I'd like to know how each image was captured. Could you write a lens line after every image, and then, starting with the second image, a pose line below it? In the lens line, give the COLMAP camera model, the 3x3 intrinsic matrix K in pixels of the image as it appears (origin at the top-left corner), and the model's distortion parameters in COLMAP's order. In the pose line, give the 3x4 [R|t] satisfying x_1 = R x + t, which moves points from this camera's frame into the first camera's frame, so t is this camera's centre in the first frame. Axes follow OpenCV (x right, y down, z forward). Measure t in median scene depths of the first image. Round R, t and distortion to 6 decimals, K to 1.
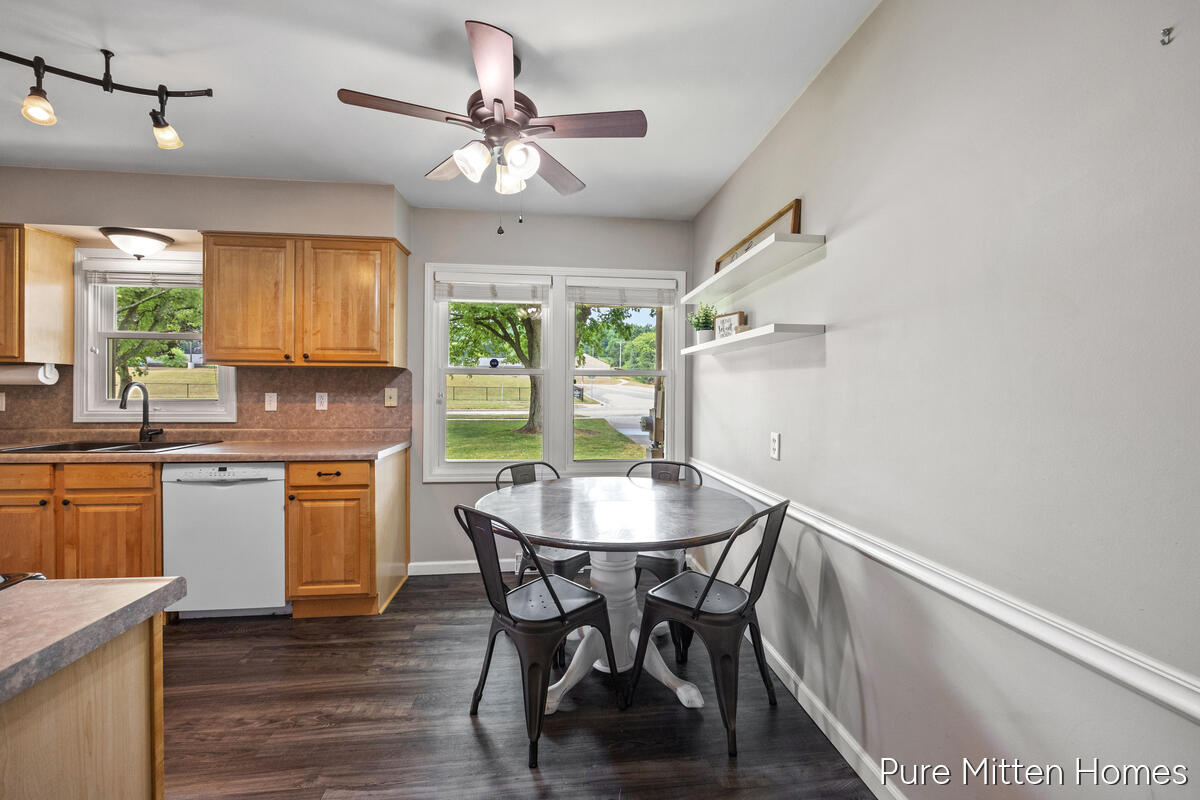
lens RADIAL K [[501.1, 0, 598.3], [0, 501.1, 389.2], [0, 0, 1]] dist [0.000743, 0.000425]
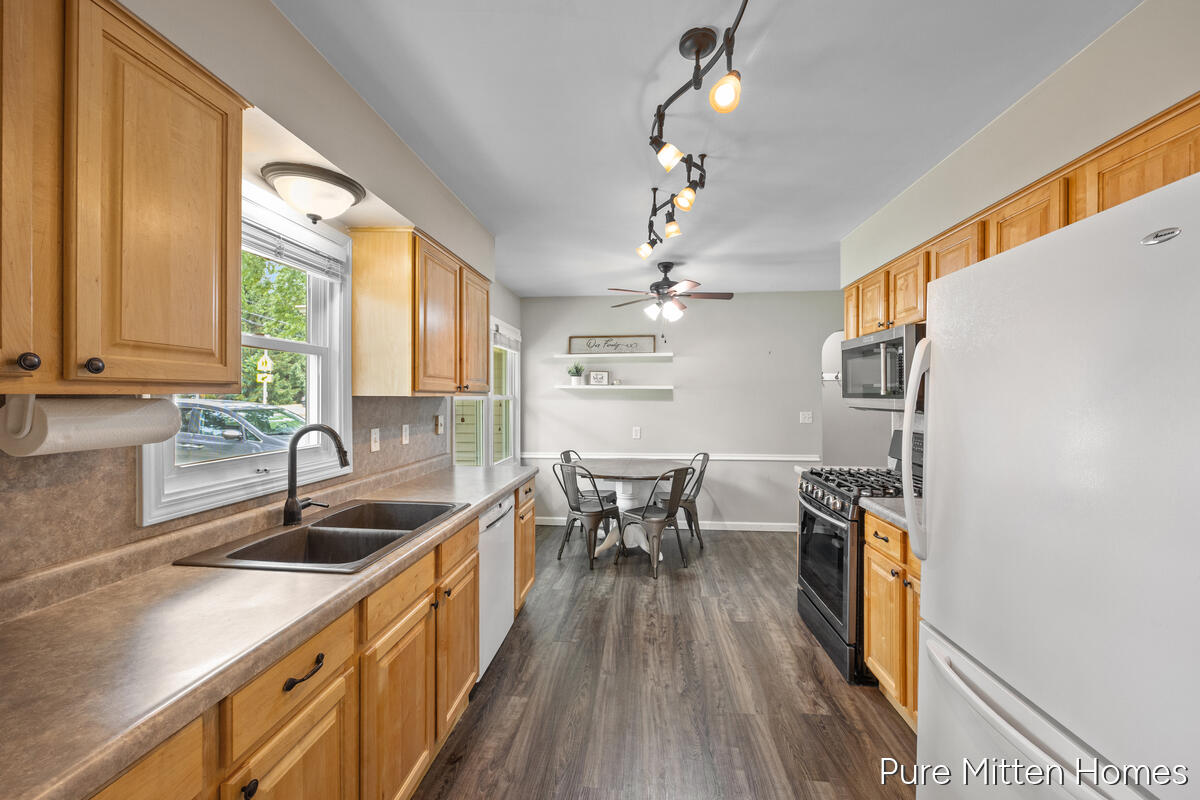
lens RADIAL K [[501.1, 0, 598.3], [0, 501.1, 389.2], [0, 0, 1]] dist [0.000743, 0.000425]
pose [[0.181966, 0.008048, 0.983272, -1.566766], [0.002915, 0.999958, -0.008724, -0.055703], [-0.983301, 0.004454, 0.181935, 0.580842]]
